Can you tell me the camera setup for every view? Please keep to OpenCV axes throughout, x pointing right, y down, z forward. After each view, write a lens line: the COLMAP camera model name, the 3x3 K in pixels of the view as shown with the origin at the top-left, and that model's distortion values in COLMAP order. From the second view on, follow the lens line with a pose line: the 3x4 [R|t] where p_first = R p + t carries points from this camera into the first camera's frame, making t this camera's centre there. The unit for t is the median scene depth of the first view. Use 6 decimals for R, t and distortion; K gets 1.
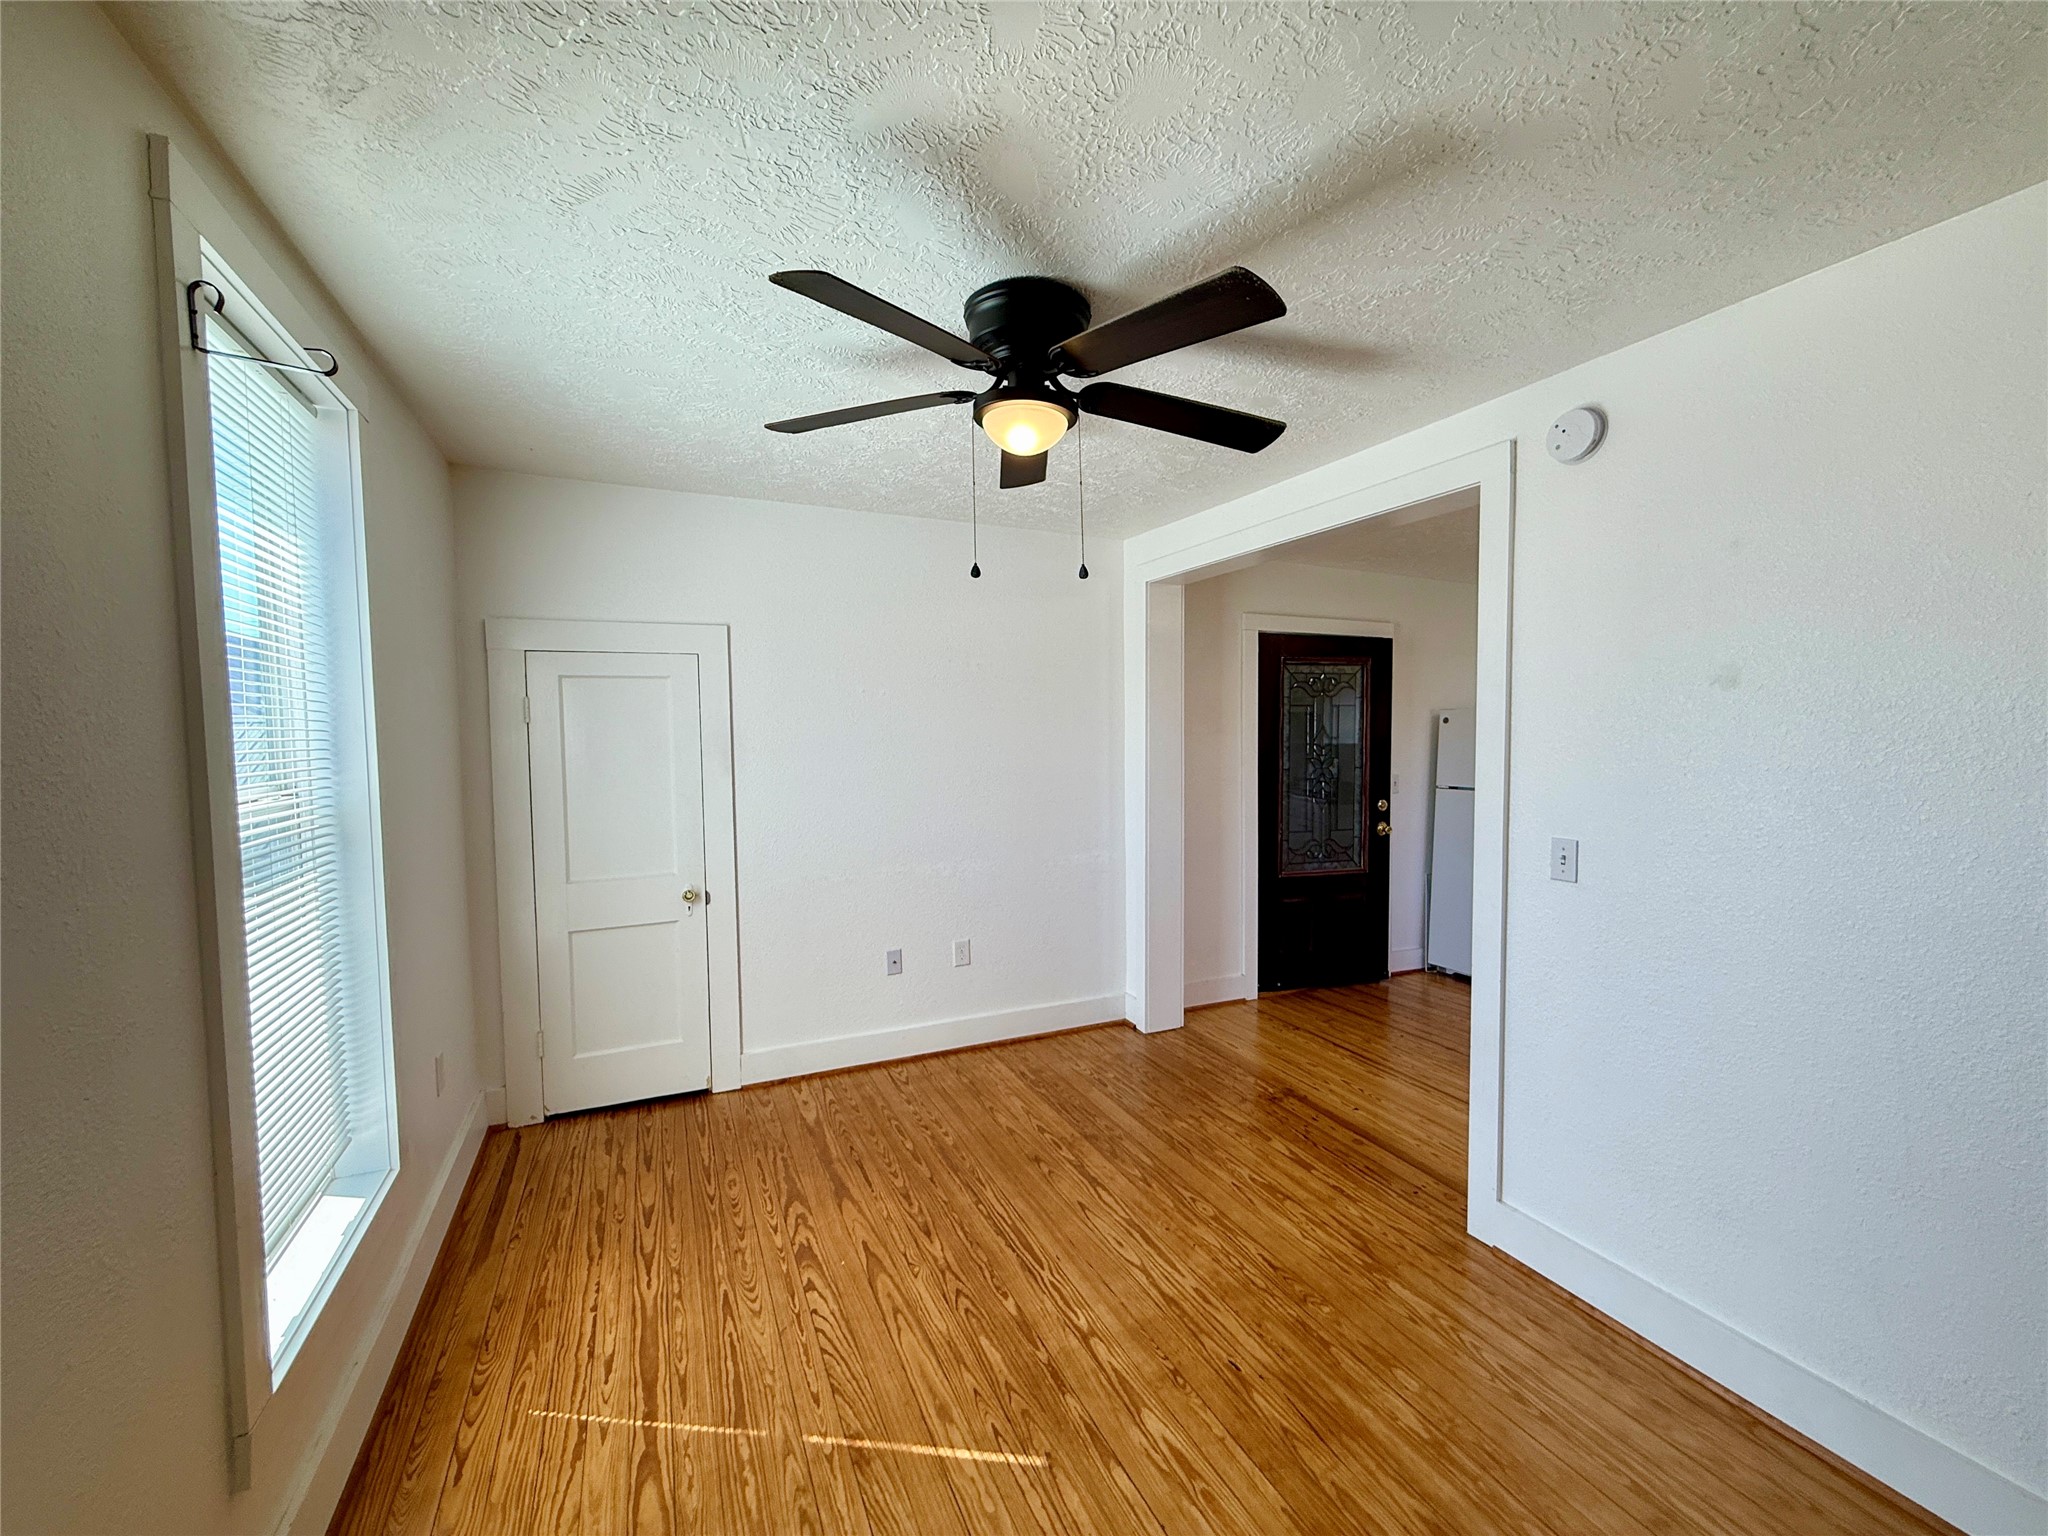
lens RADIAL K [[816.2, 0, 1021.8], [0, 816.2, 777.1], [0, 0, 1]] dist [0.000072, -0.000199]
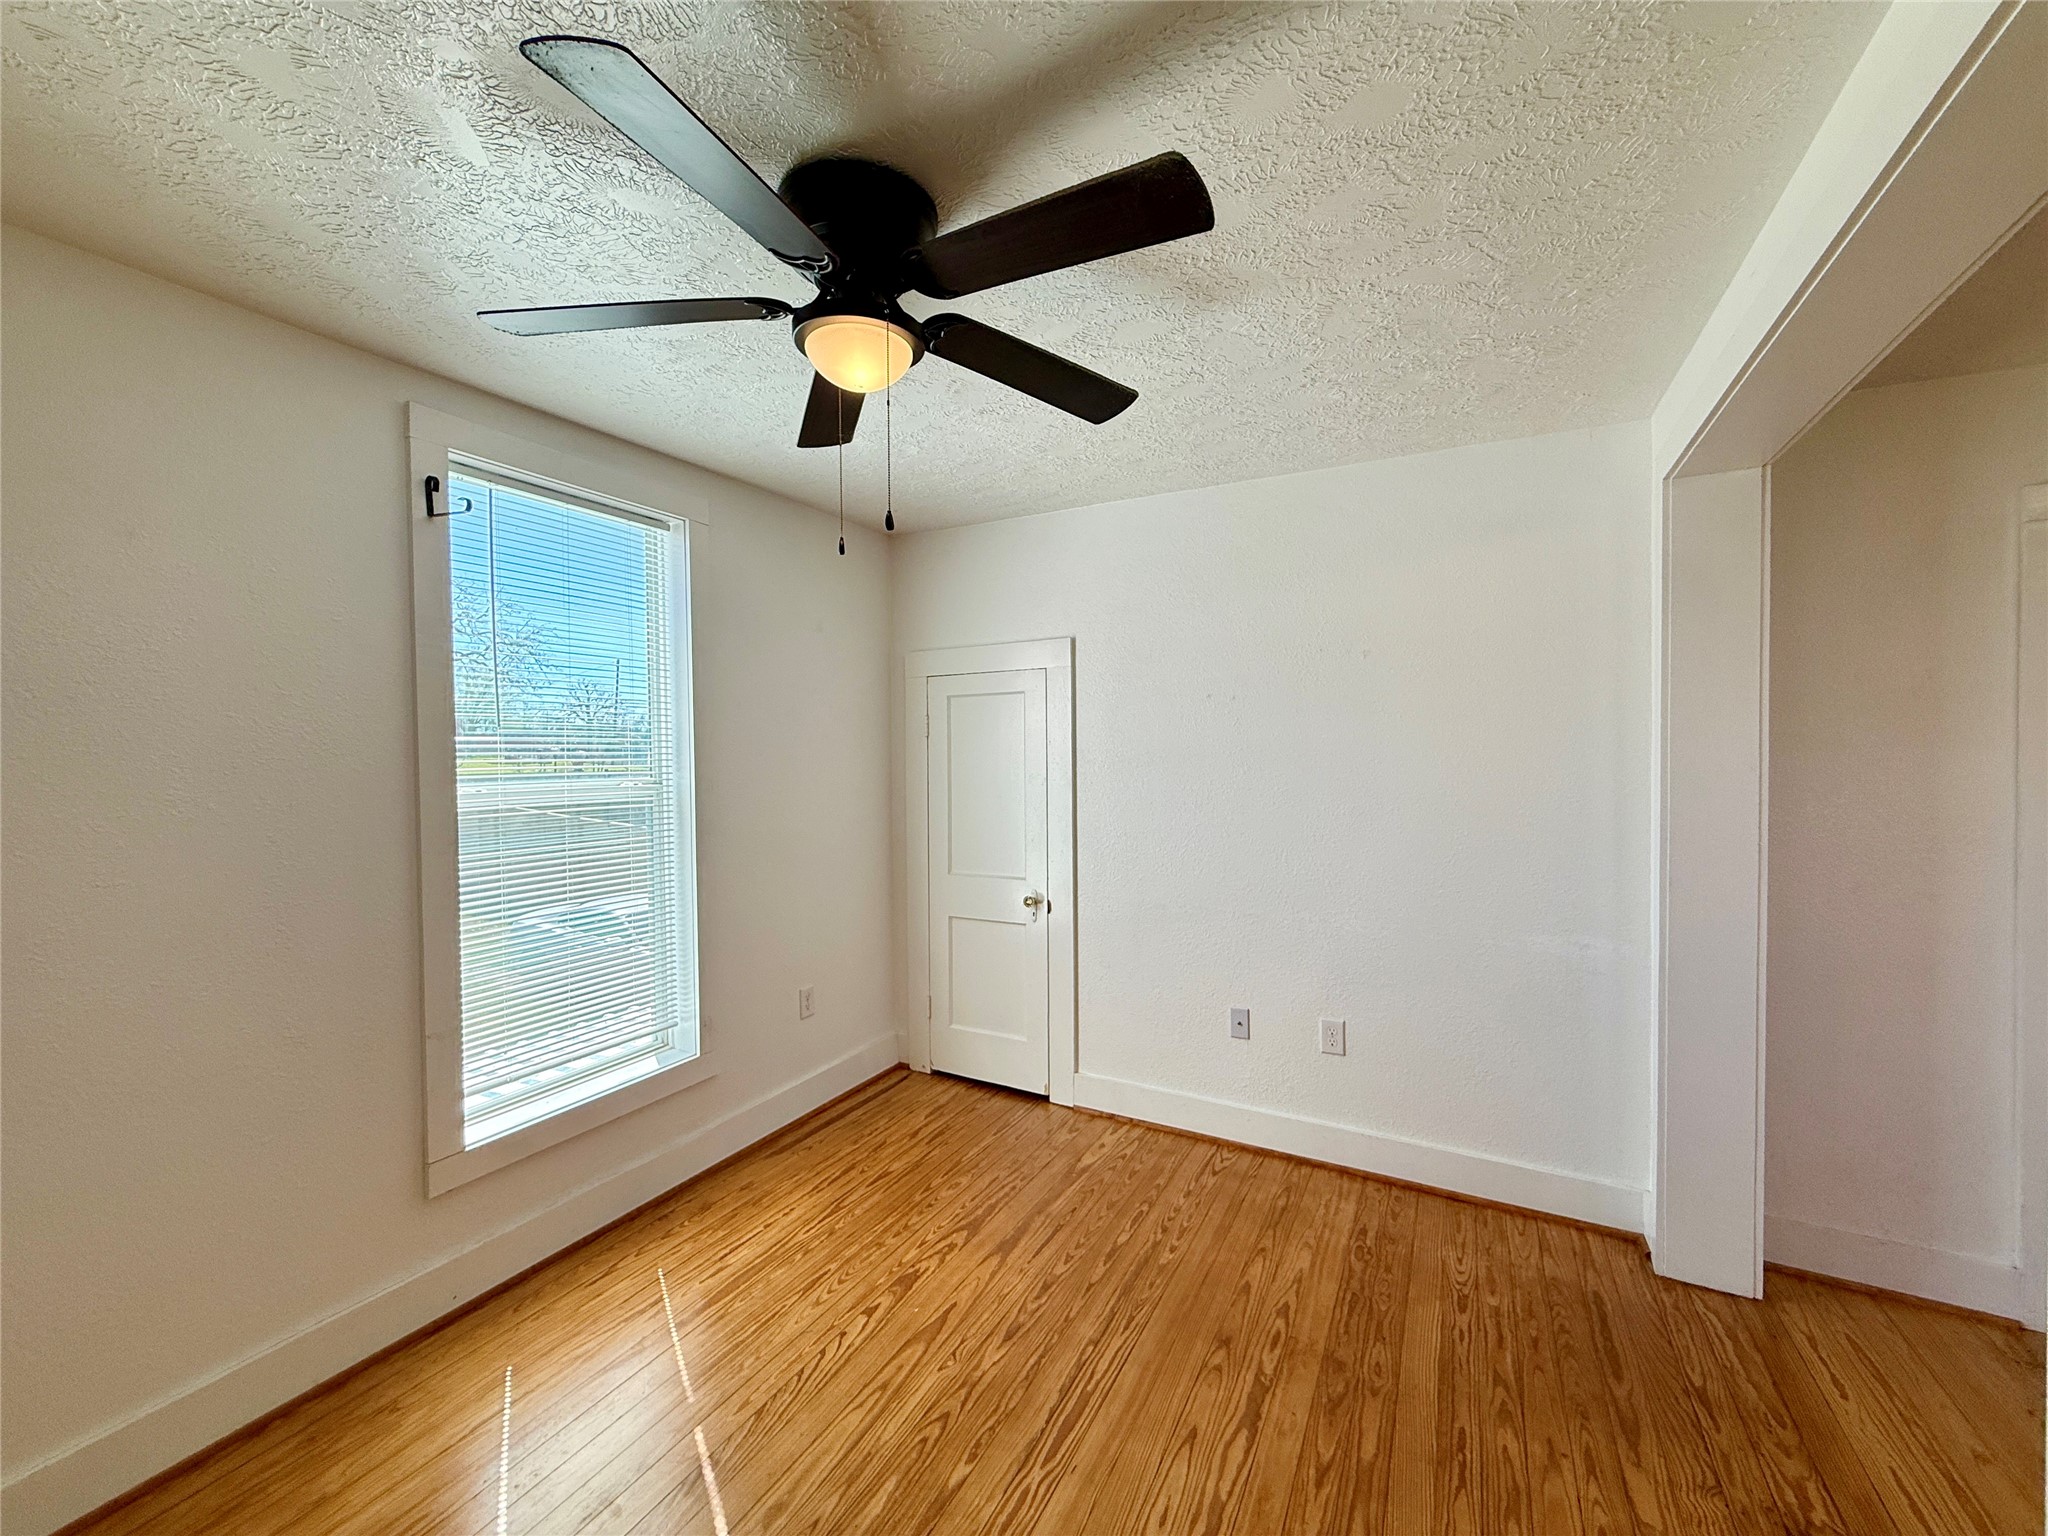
lens RADIAL K [[816.2, 0, 1015.3], [0, 816.2, 766.7], [0, 0, 1]] dist [0.000072, -0.000199]
pose [[0.600776, 0.020507, -0.799155, 0.484234], [-0.048689, 0.998754, -0.010974, -0.015996], [0.797934, 0.045503, 0.601025, 0.418486]]
